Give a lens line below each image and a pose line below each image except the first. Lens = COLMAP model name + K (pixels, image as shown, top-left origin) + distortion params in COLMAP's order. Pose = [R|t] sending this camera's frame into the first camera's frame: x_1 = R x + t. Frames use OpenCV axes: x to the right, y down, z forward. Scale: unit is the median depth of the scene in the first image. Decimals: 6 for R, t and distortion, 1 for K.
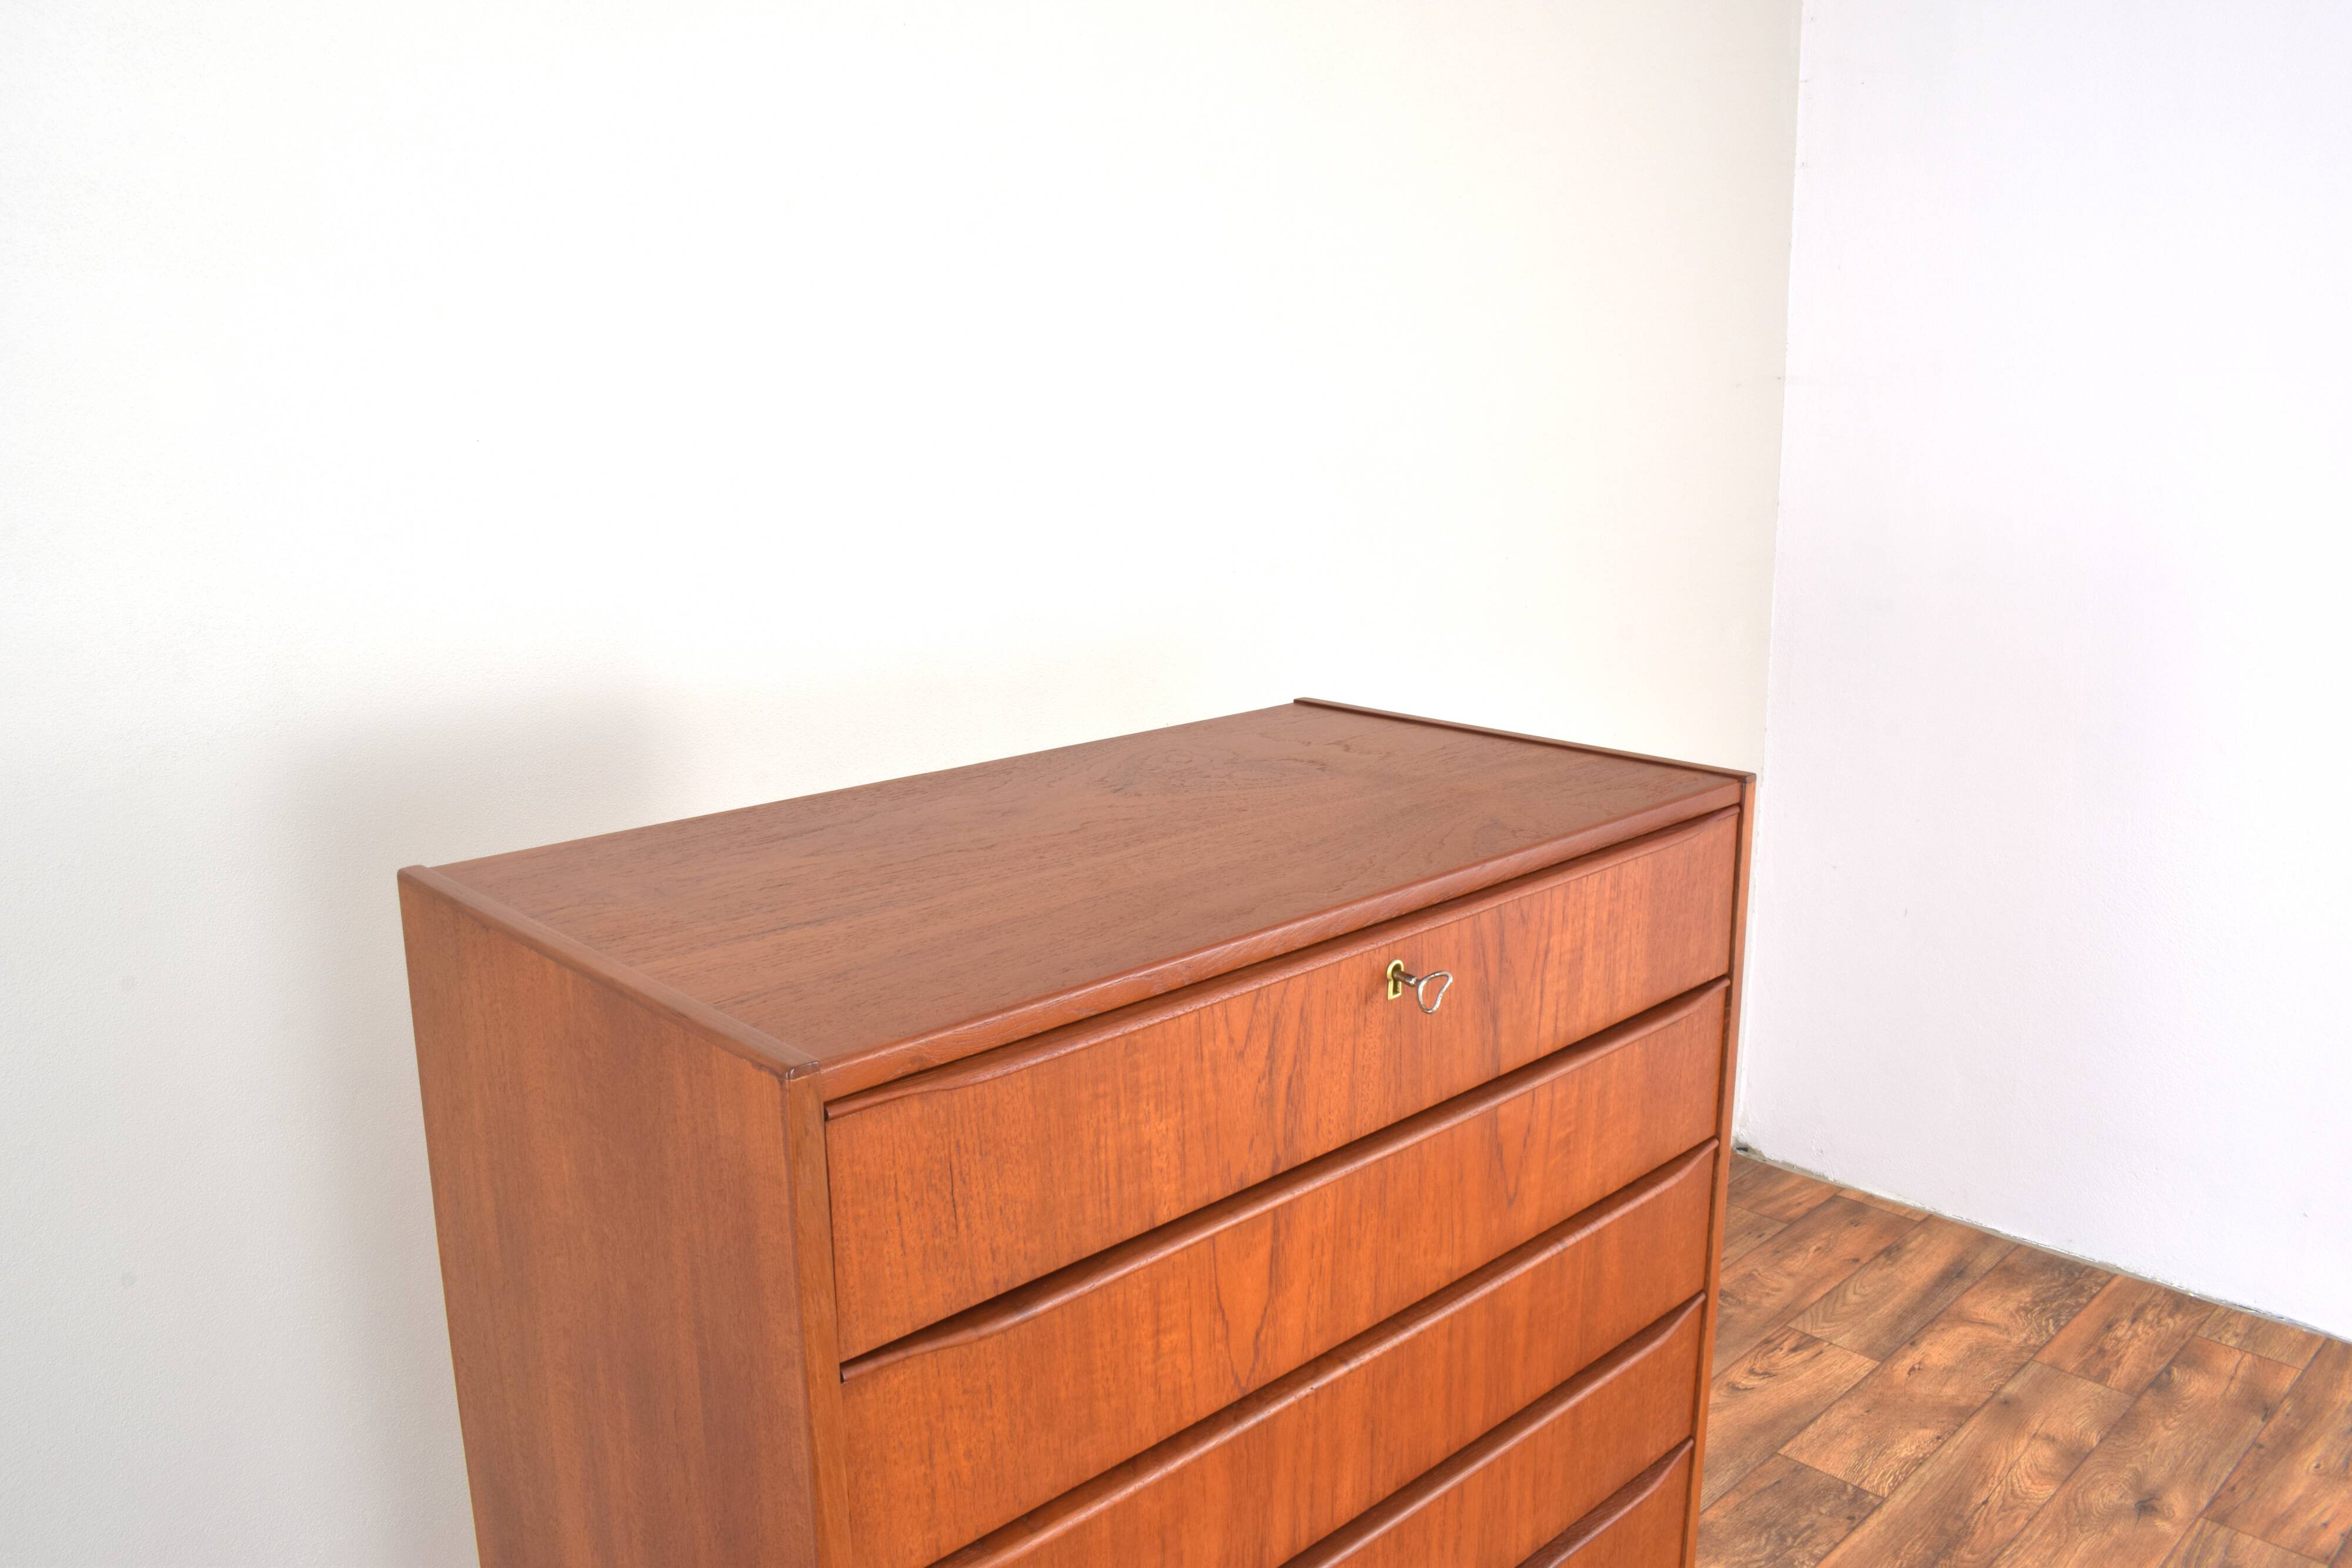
lens RADIAL K [[1851.6, 0, 1169.2], [0, 1851.6, 774.2], [0, 0, 1]] dist [-0.092953, 0.011489]
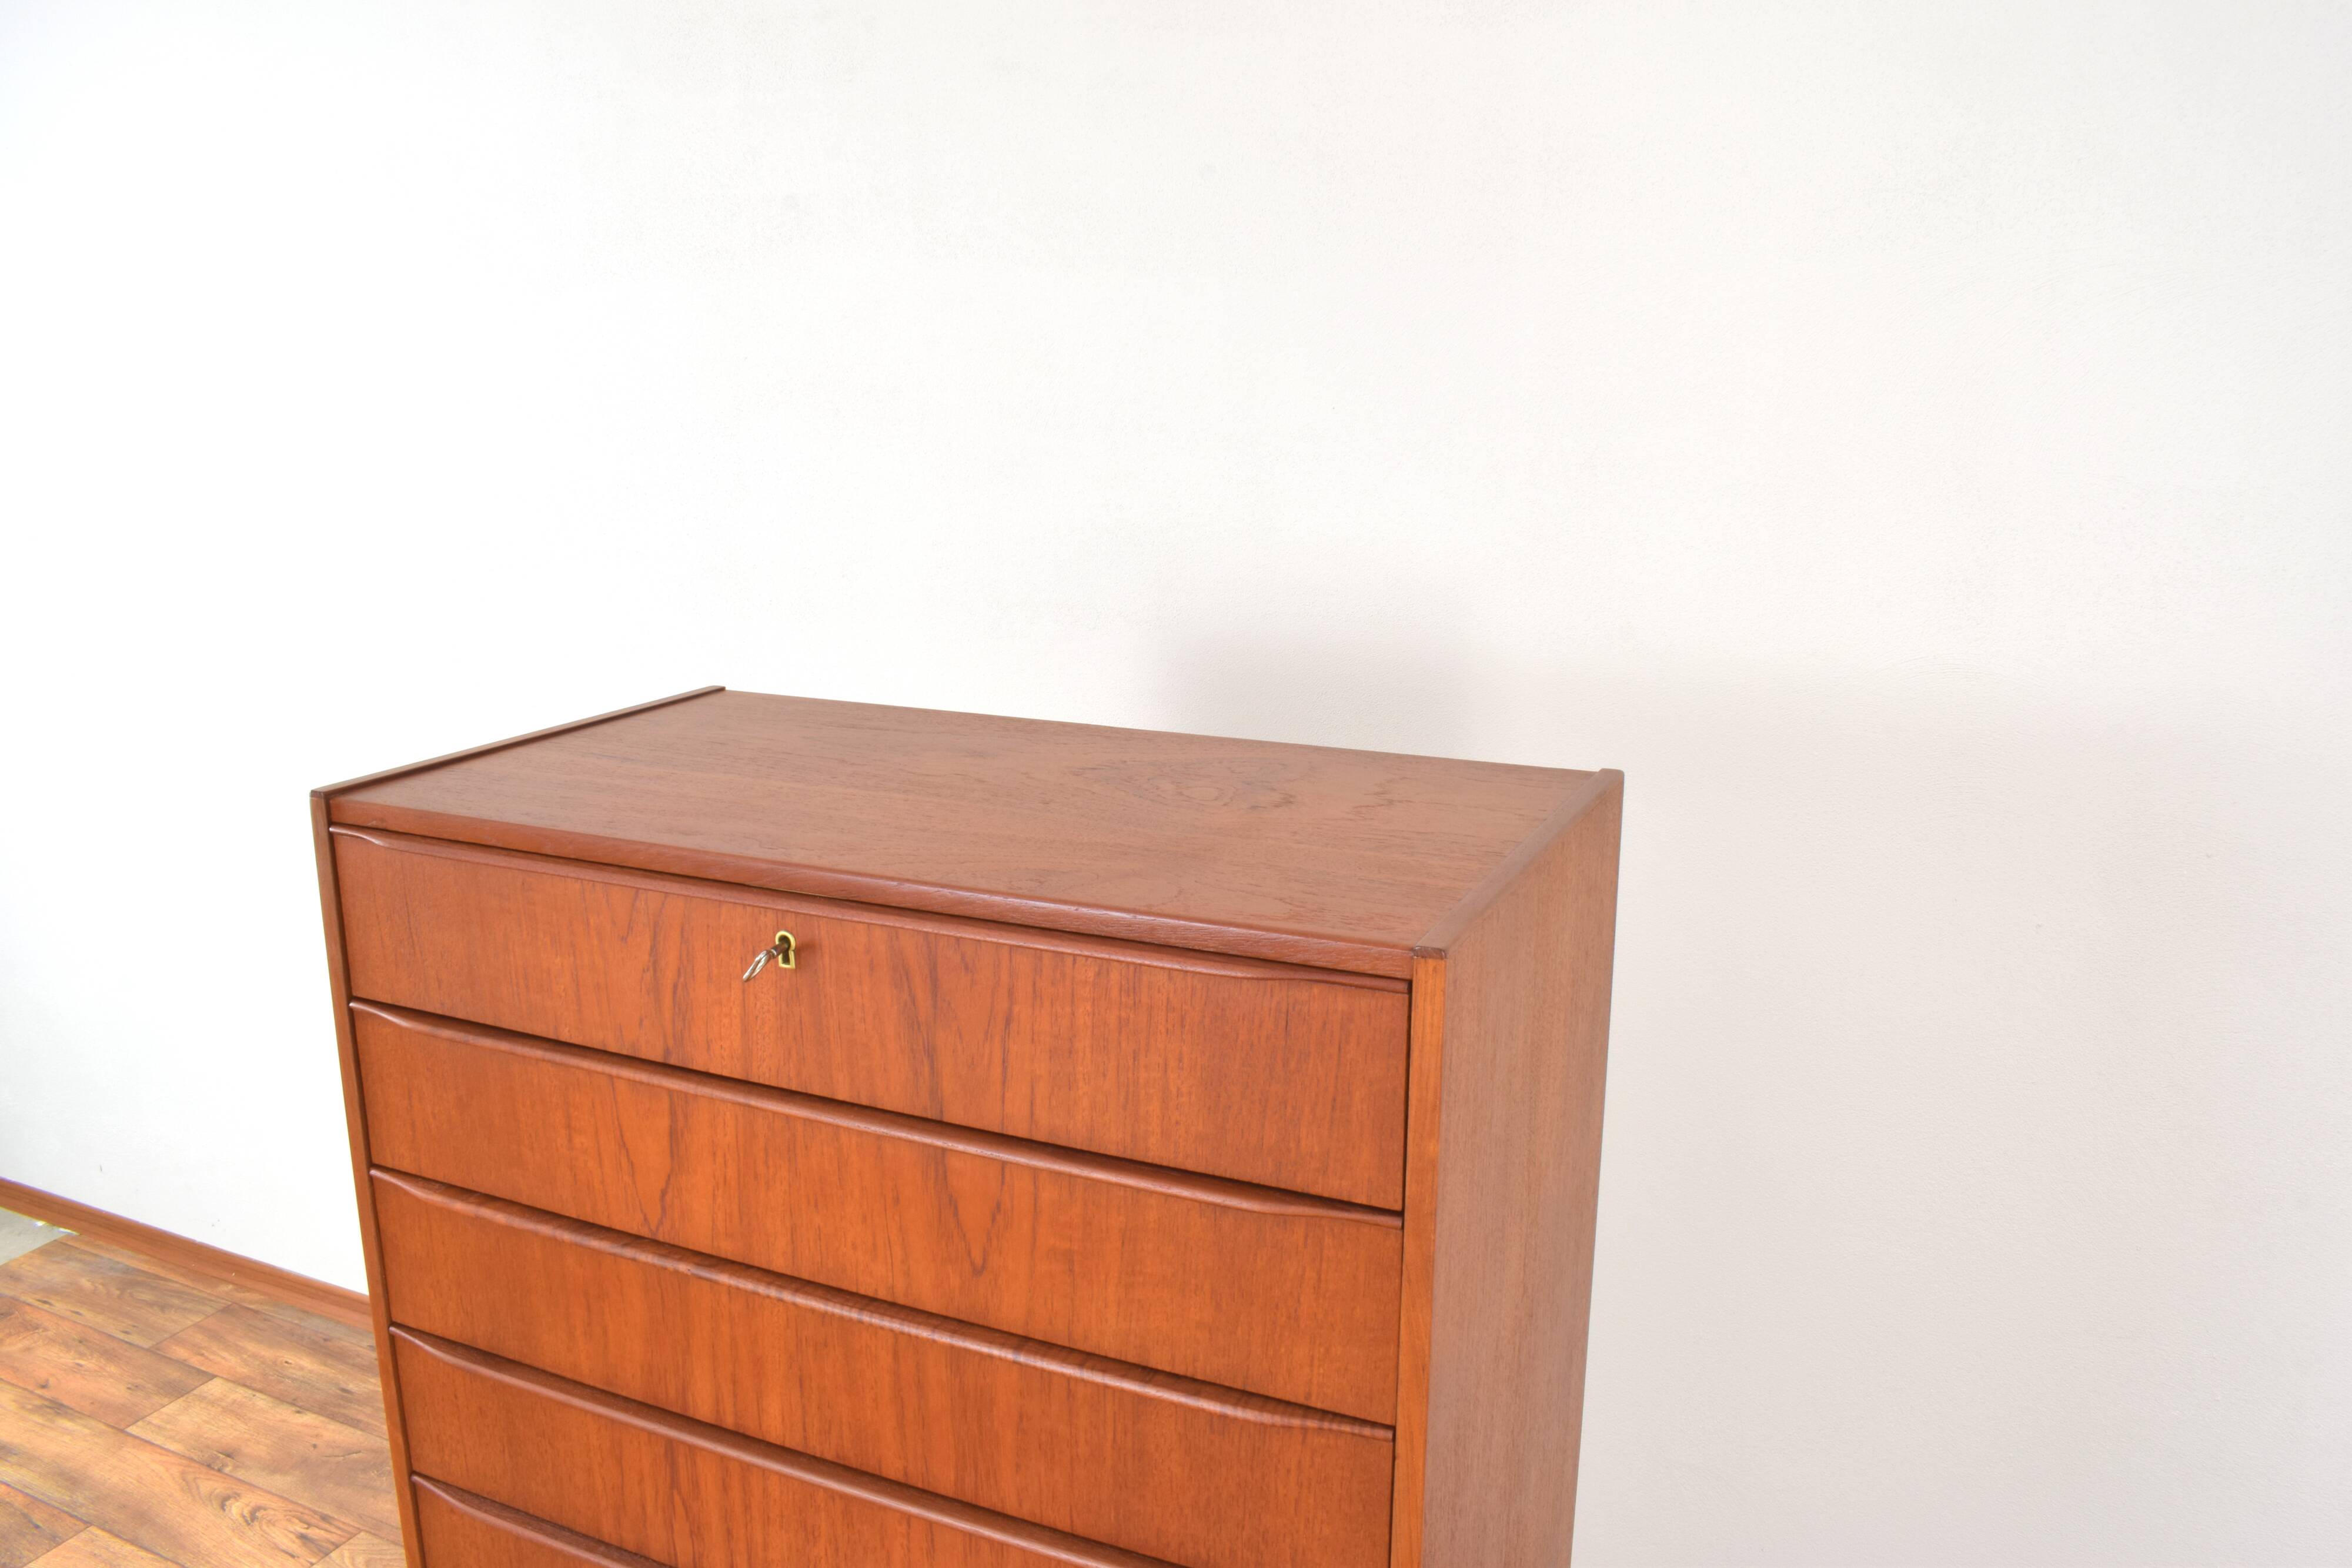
lens RADIAL K [[1851.6, 0, 1152.8], [0, 1851.6, 743.8], [0, 0, 1]] dist [-0.092953, 0.011489]
pose [[0.358450, 0.206532, -0.910417, 1.007133], [-0.202549, 0.969196, 0.140118, -0.169692], [0.911311, 0.134179, 0.389241, 0.695723]]
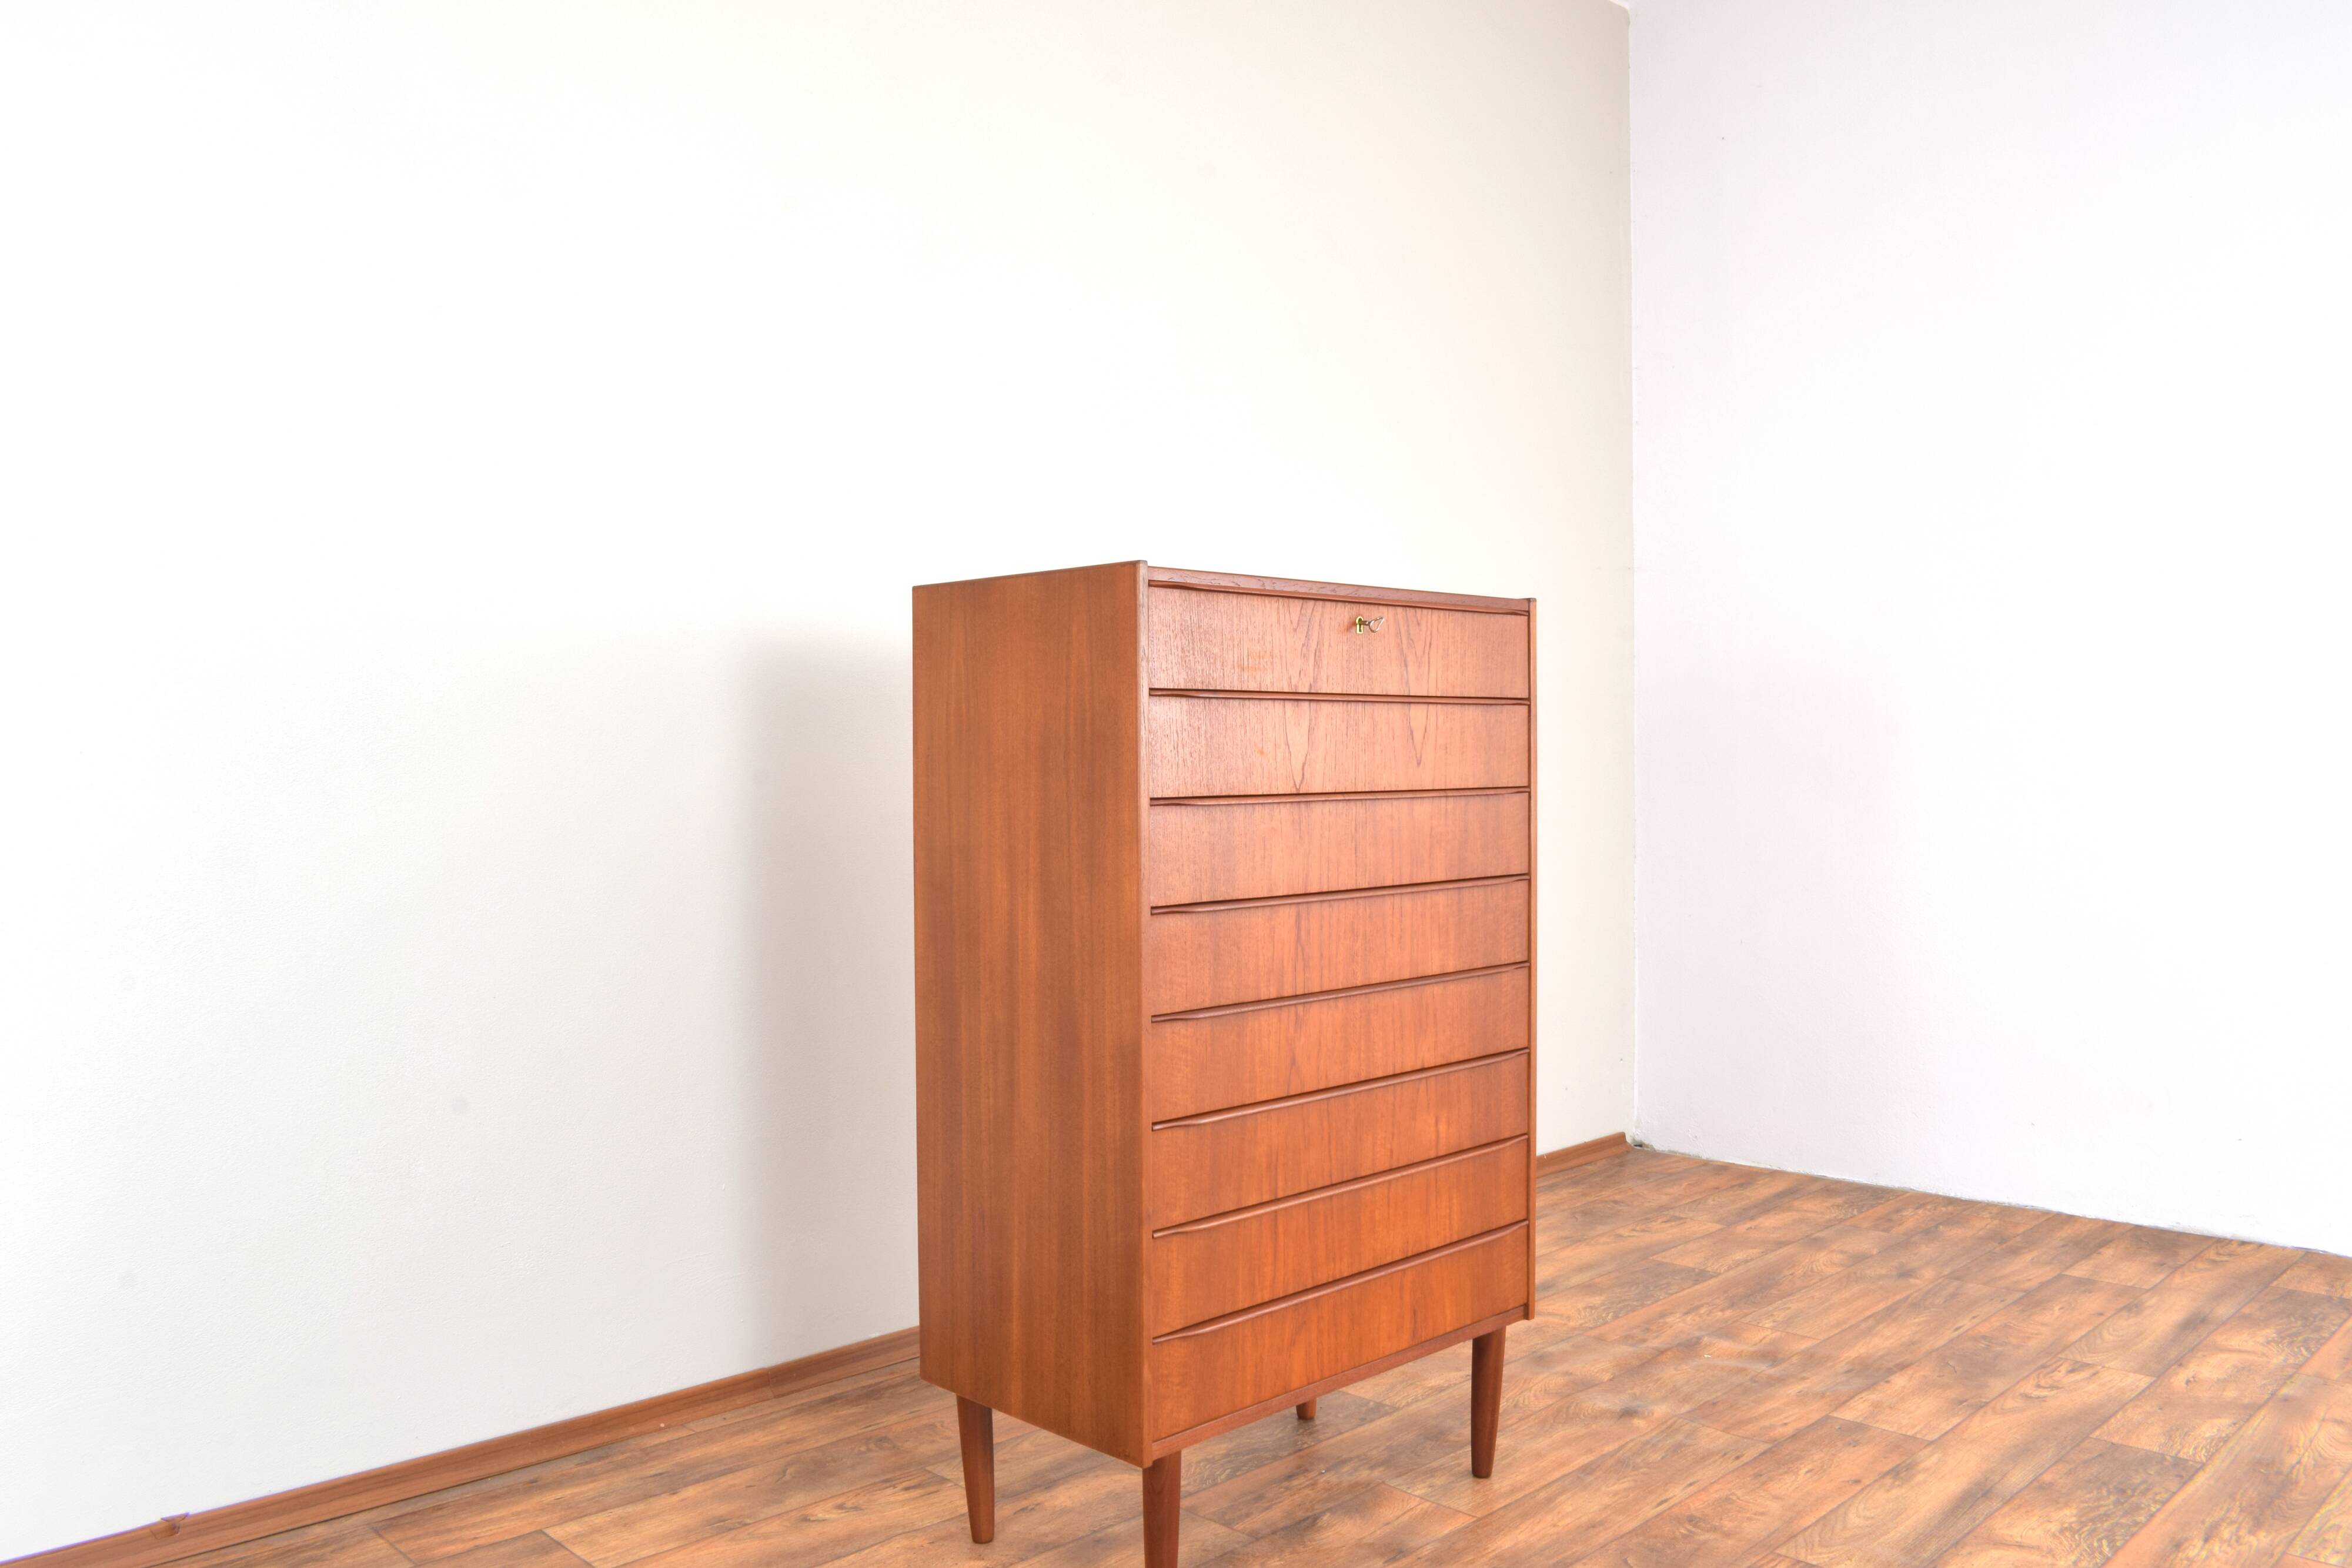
lens RADIAL K [[1851.6, 0, 1158.6], [0, 1851.6, 782.6], [0, 0, 1]] dist [-0.092953, 0.011489]
pose [[0.999972, 0.001039, 0.007420, -0.128603], [0.000478, 0.979477, -0.201557, 0.687992], [-0.007478, 0.201555, 0.979449, -1.076618]]
